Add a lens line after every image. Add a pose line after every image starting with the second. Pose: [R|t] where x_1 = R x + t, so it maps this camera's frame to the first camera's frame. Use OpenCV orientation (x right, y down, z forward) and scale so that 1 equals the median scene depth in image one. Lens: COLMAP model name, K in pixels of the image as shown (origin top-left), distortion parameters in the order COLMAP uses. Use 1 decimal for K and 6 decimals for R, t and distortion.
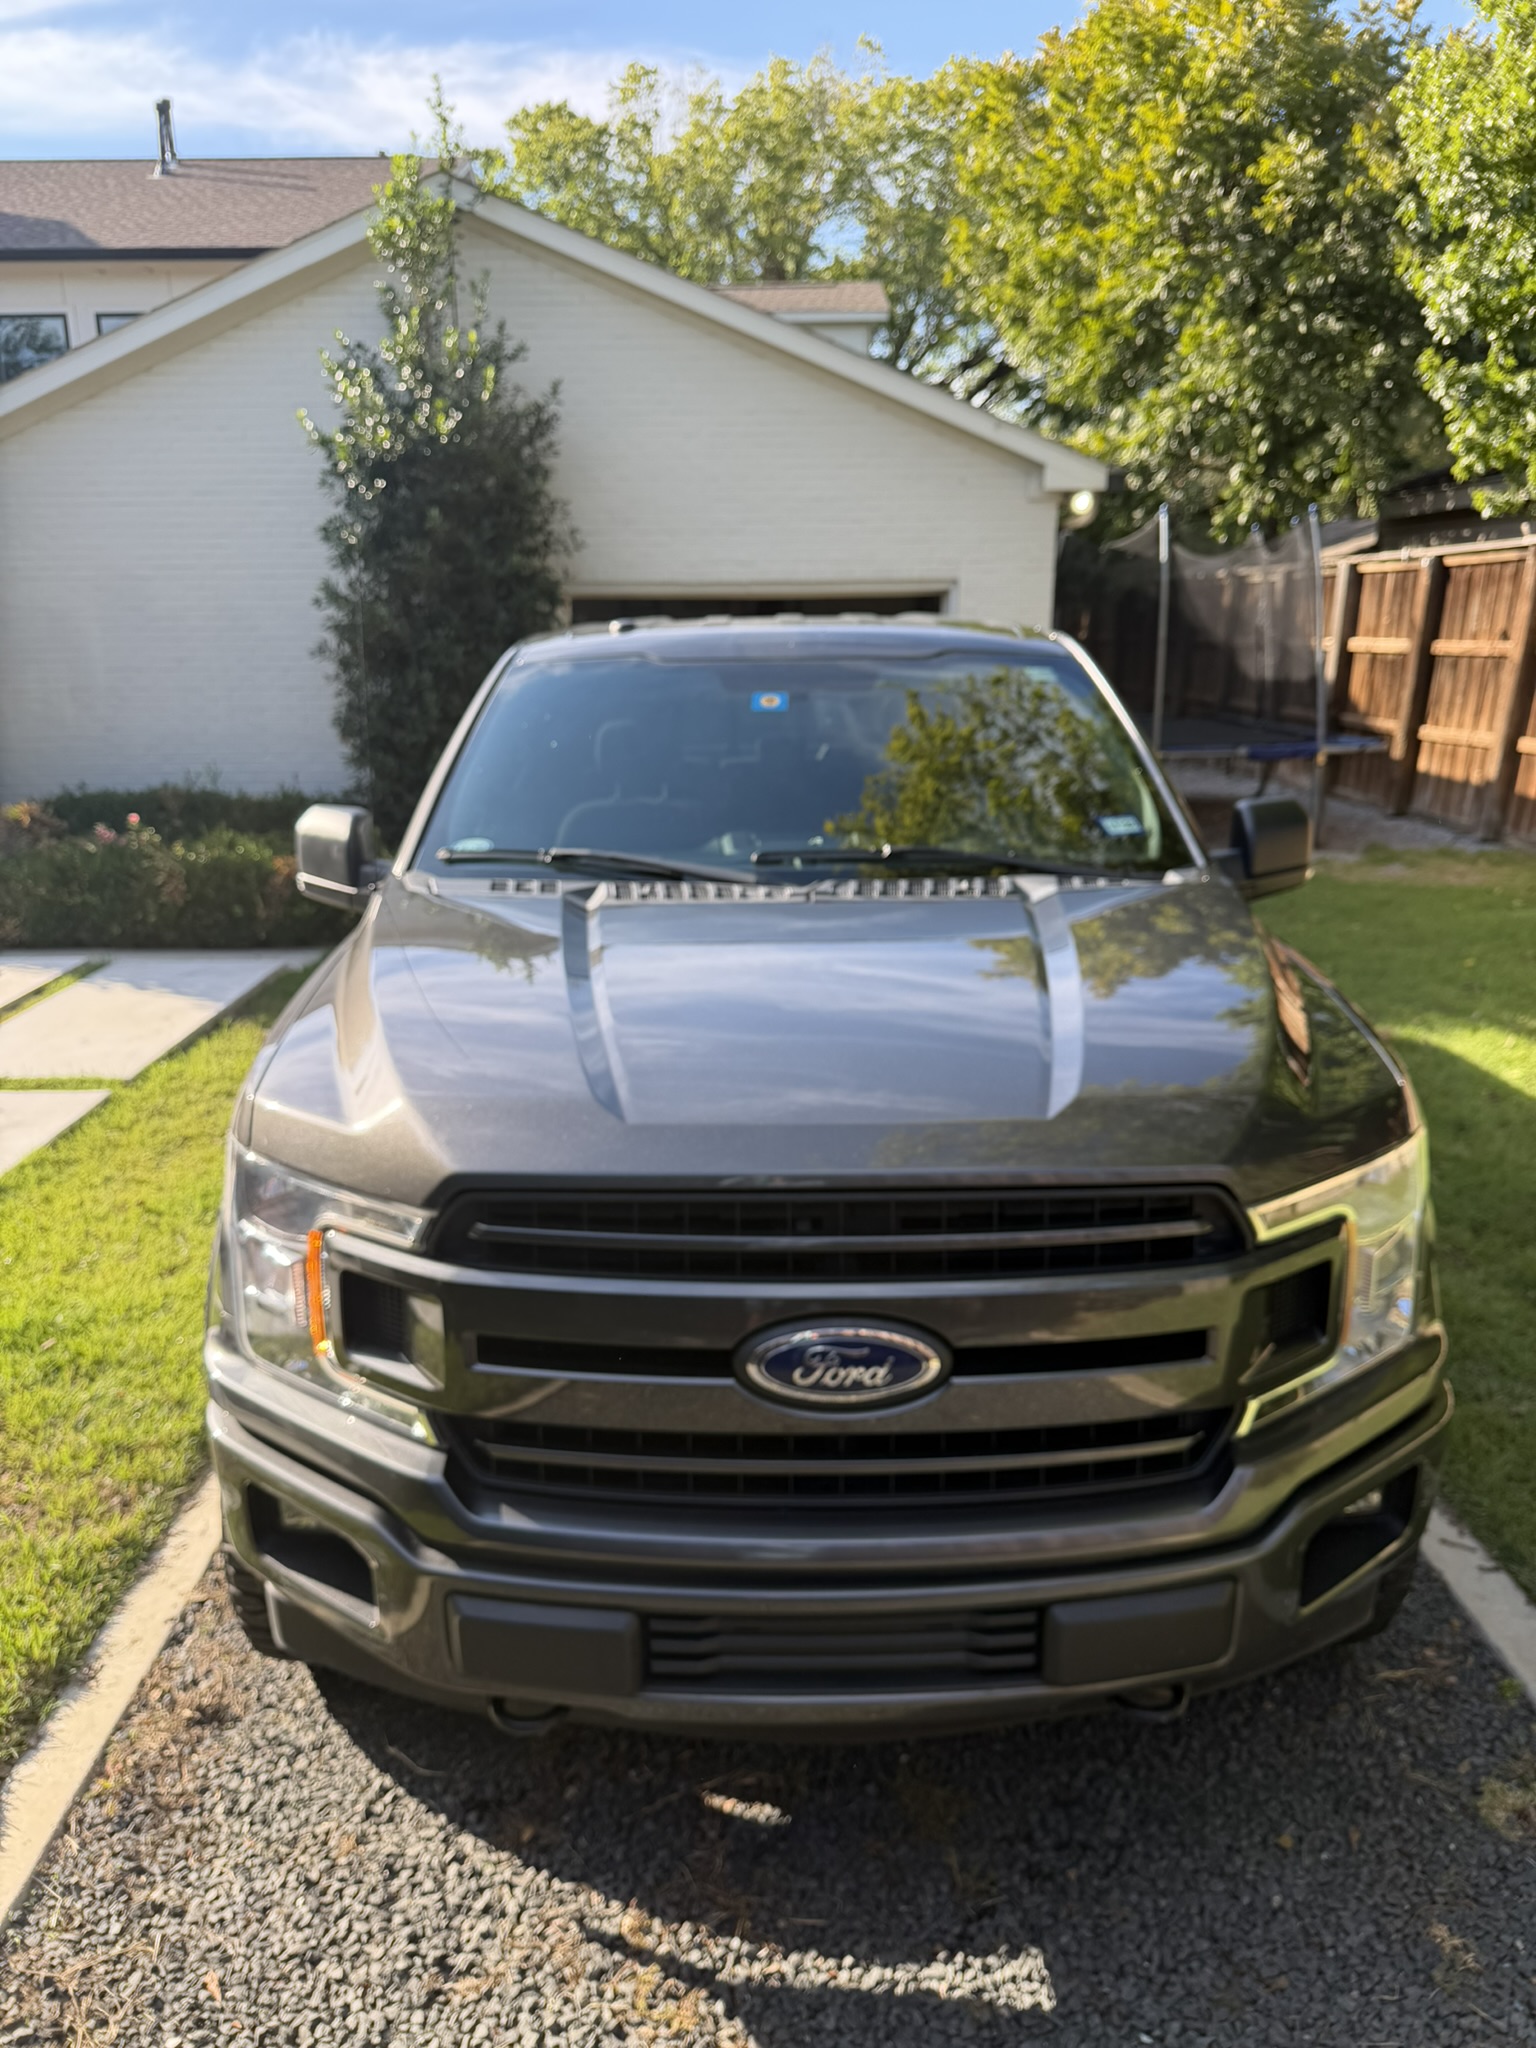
lens RADIAL K [[1447.5, 0, 785.4], [0, 1447.5, 1027.9], [0, 0, 1]] dist [0.026117, -0.036498]
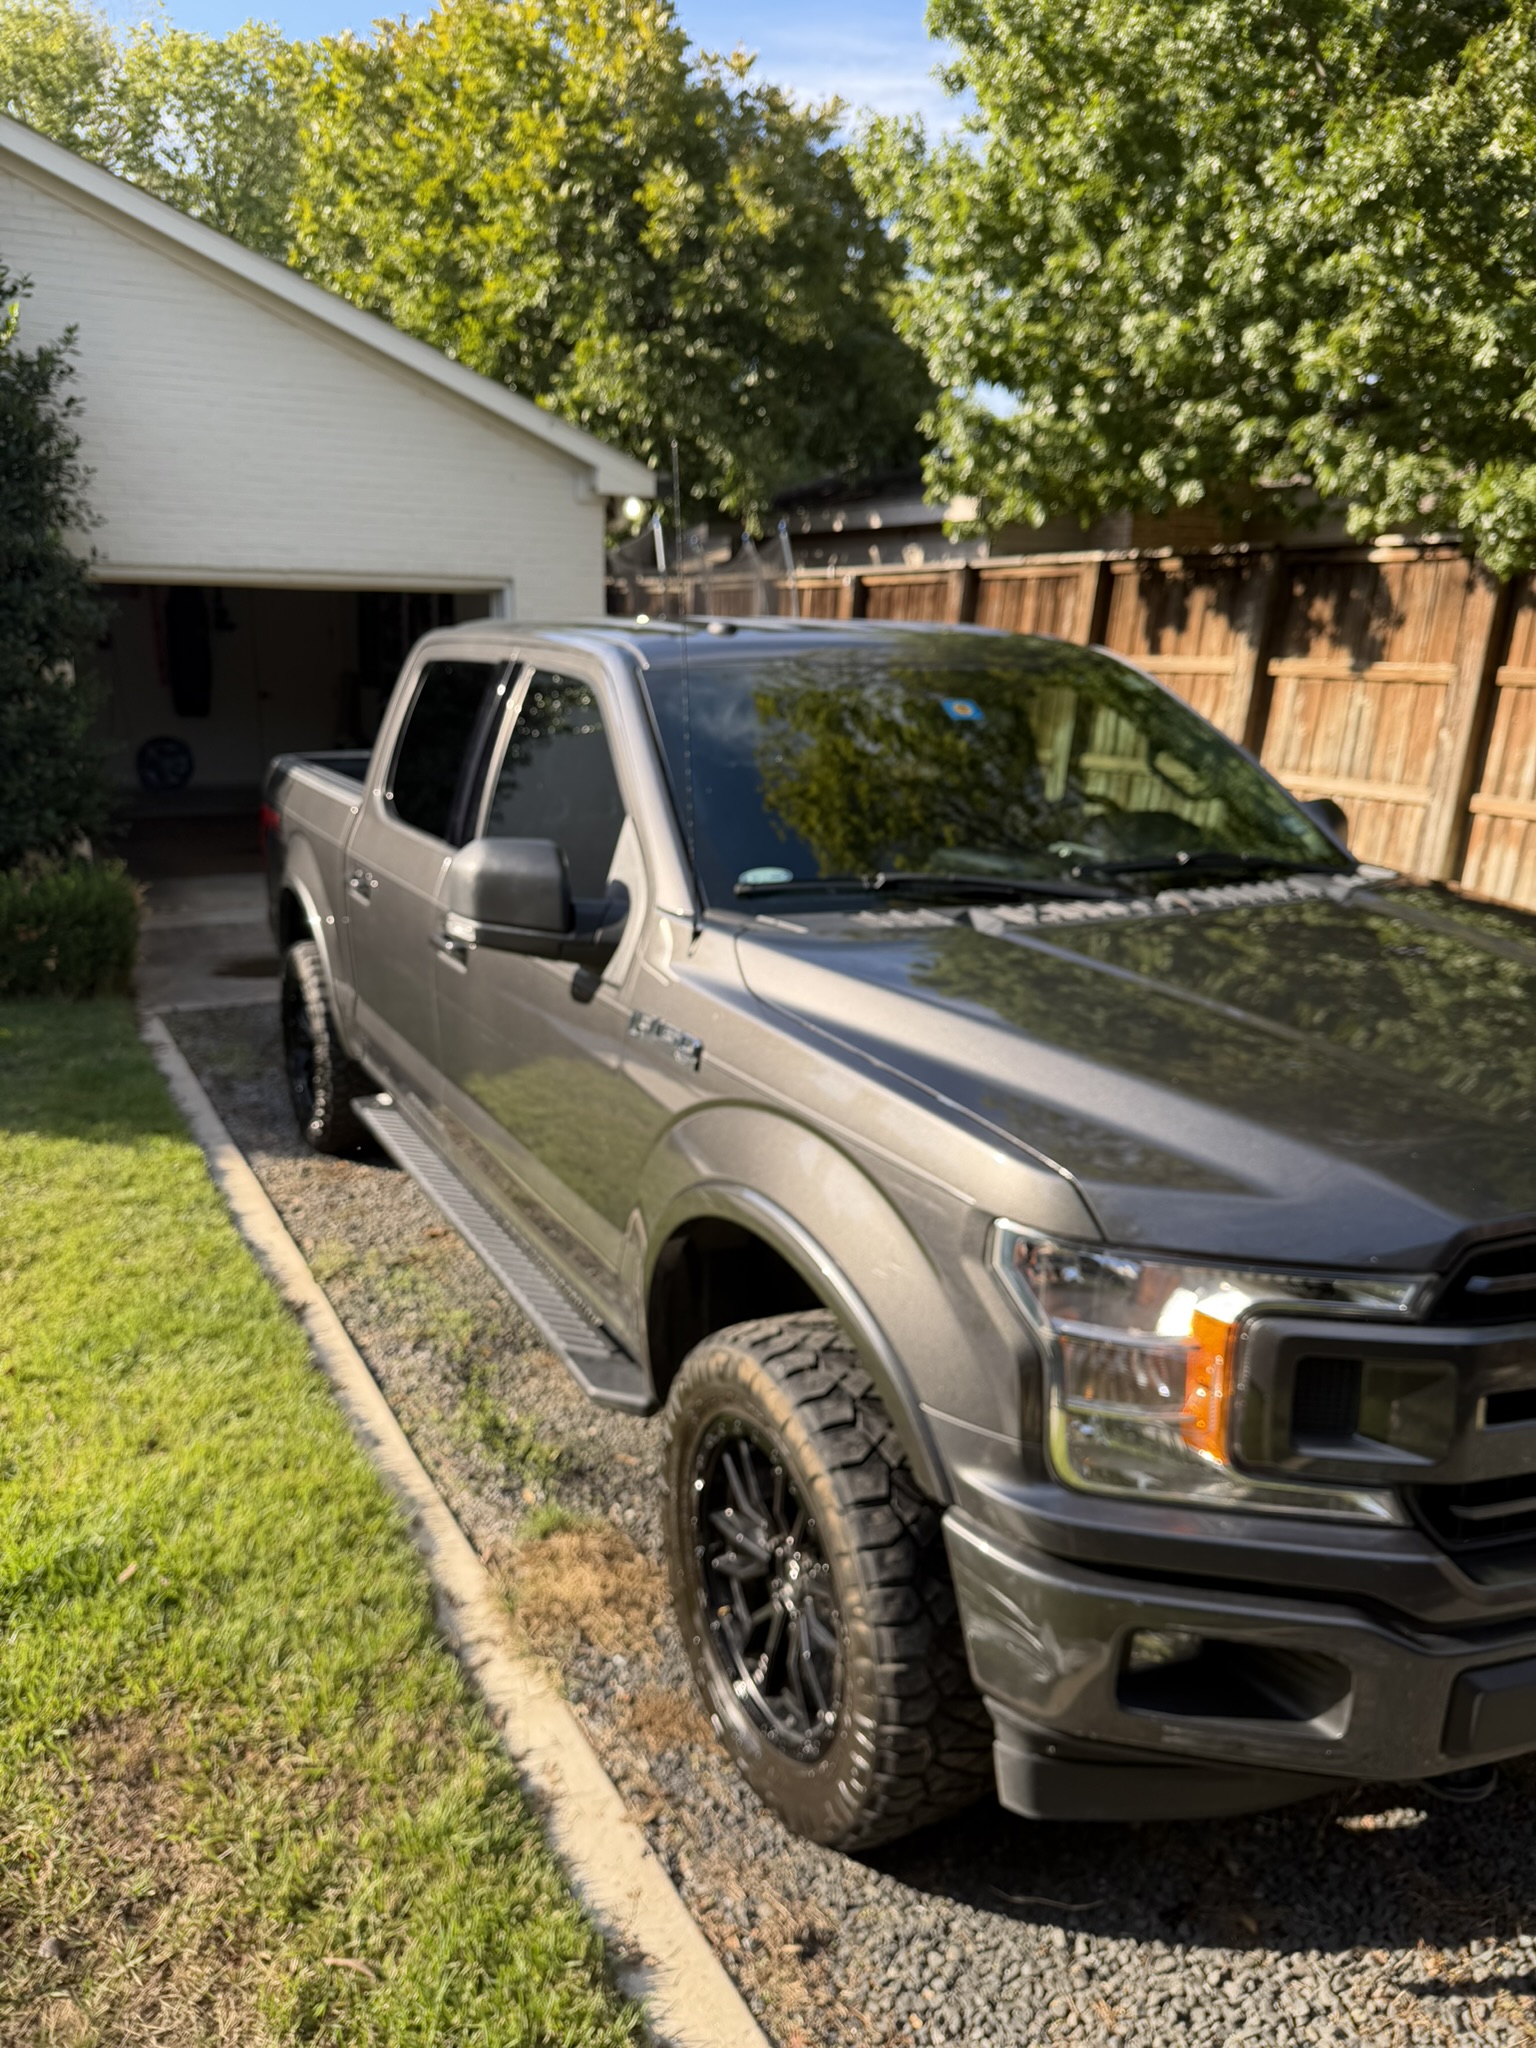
lens RADIAL K [[1447.5, 0, 787.9], [0, 1447.5, 1020.5], [0, 0, 1]] dist [0.026117, -0.036498]
pose [[0.890154, -0.096492, 0.445325, -0.140379], [0.099106, 0.994923, 0.017476, -0.012021], [-0.444751, 0.028579, 0.895198, 0.049120]]
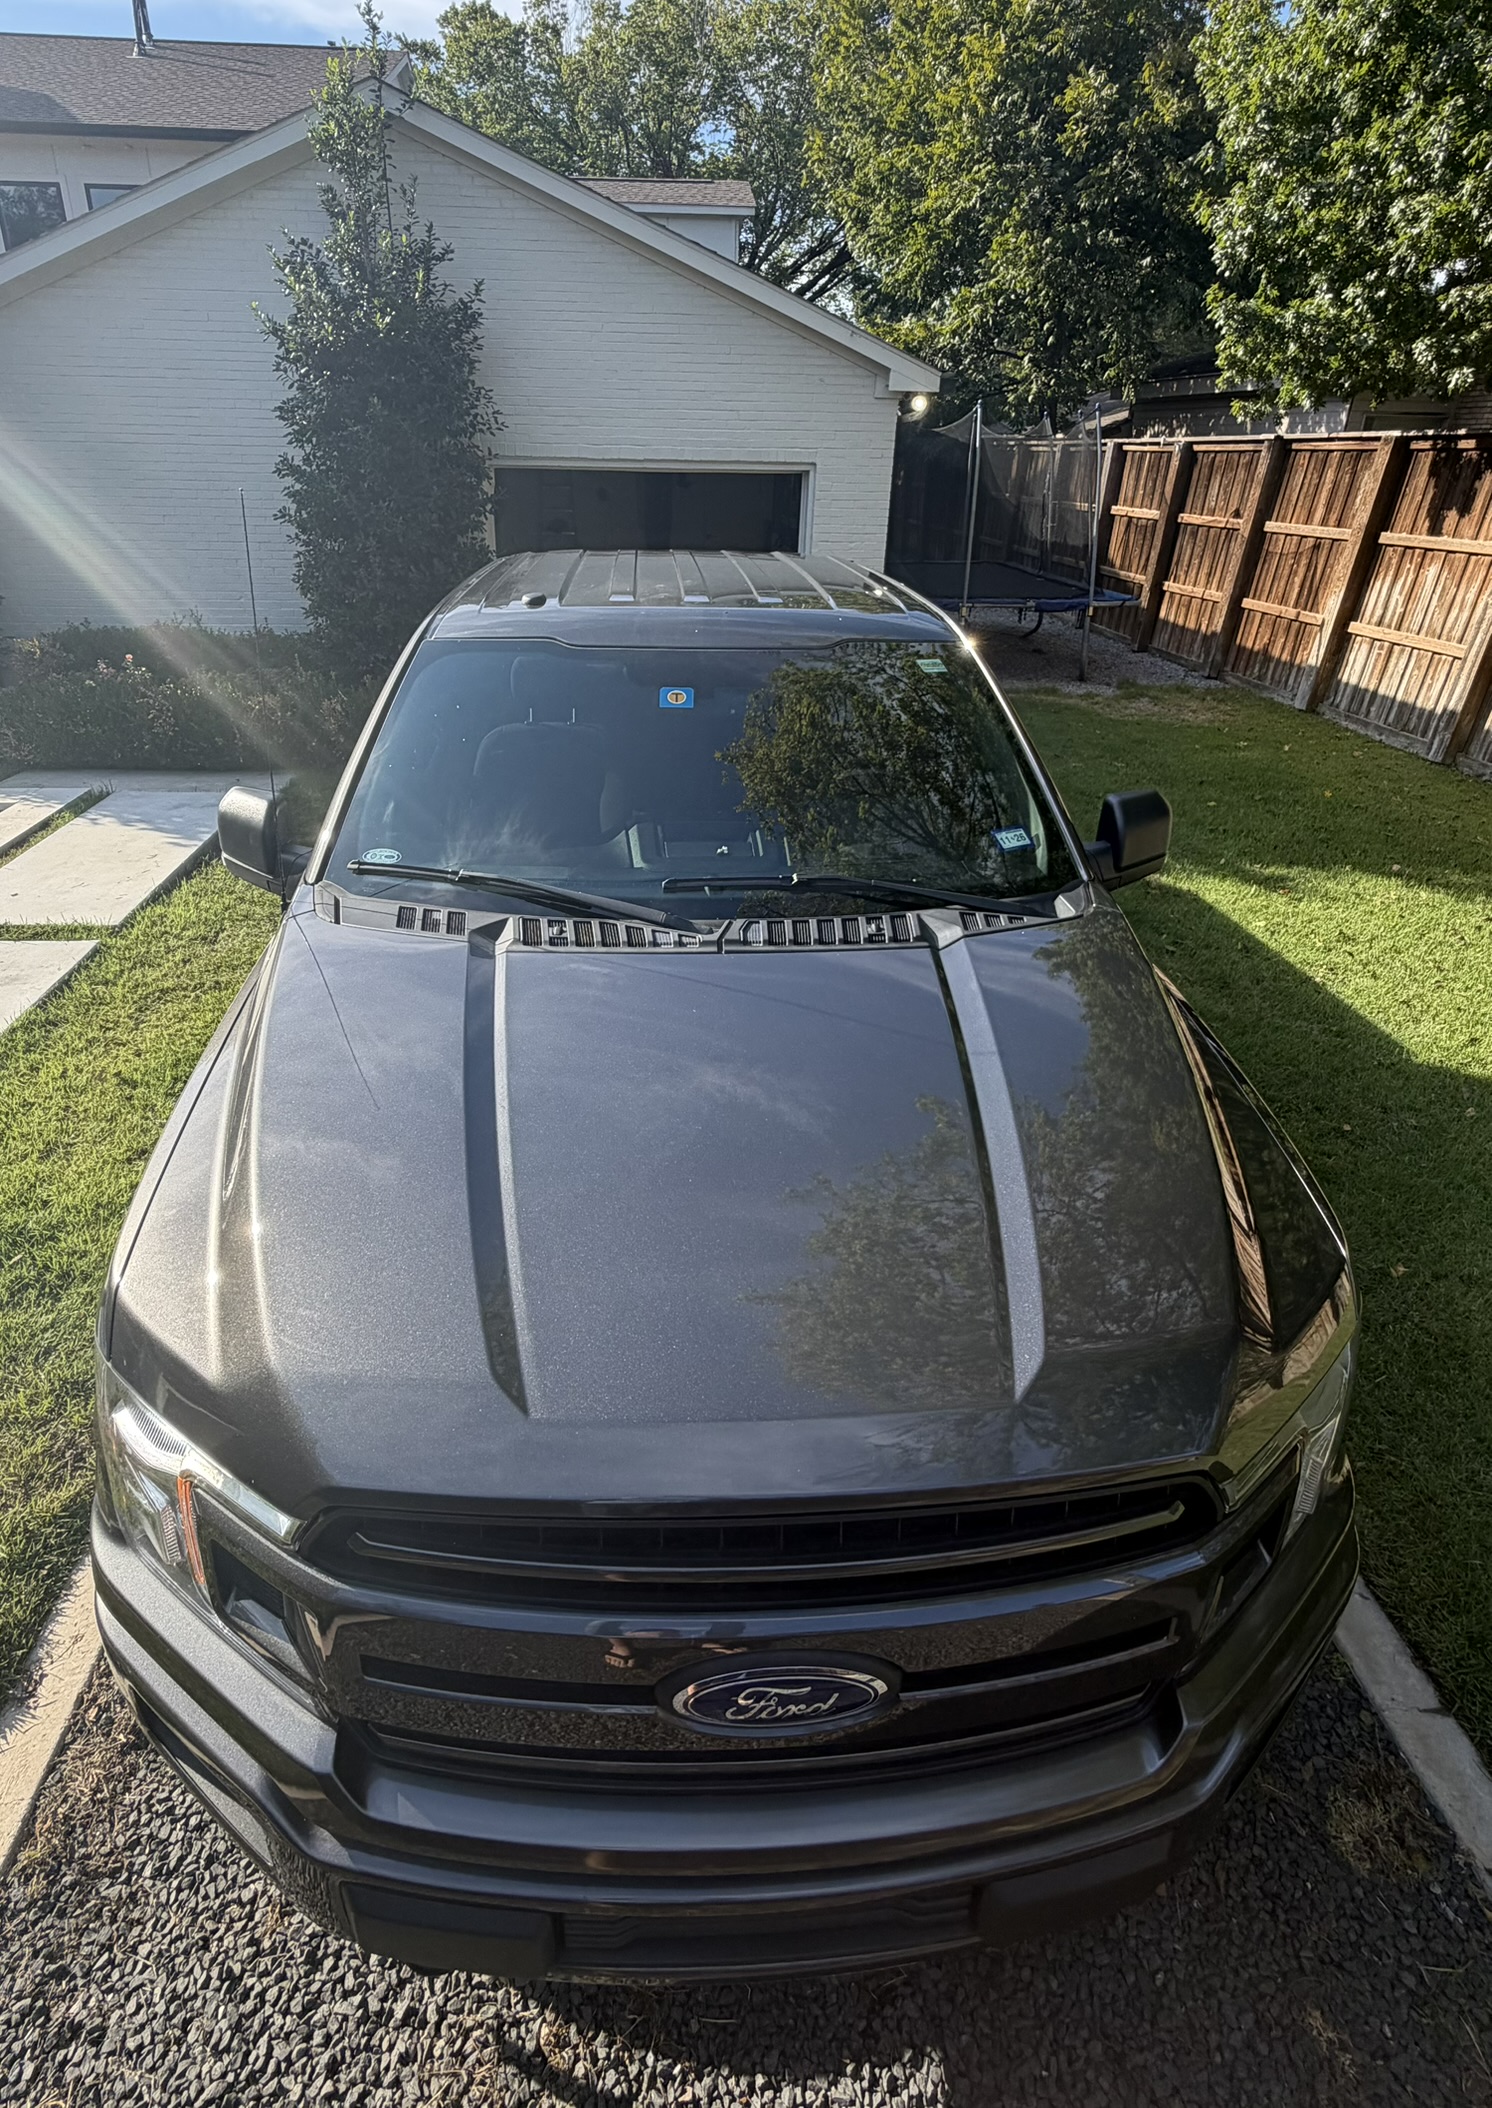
lens RADIAL K [[1058.6, 0, 721.8], [0, 1058.6, 912.0], [0, 0, 1]] dist [0.006776, -0.002820]
pose [[0.998468, 0.006837, 0.054901, -0.004892], [-0.014247, 0.990644, 0.135725, -0.044691], [-0.053460, -0.136299, 0.989224, 0.057986]]
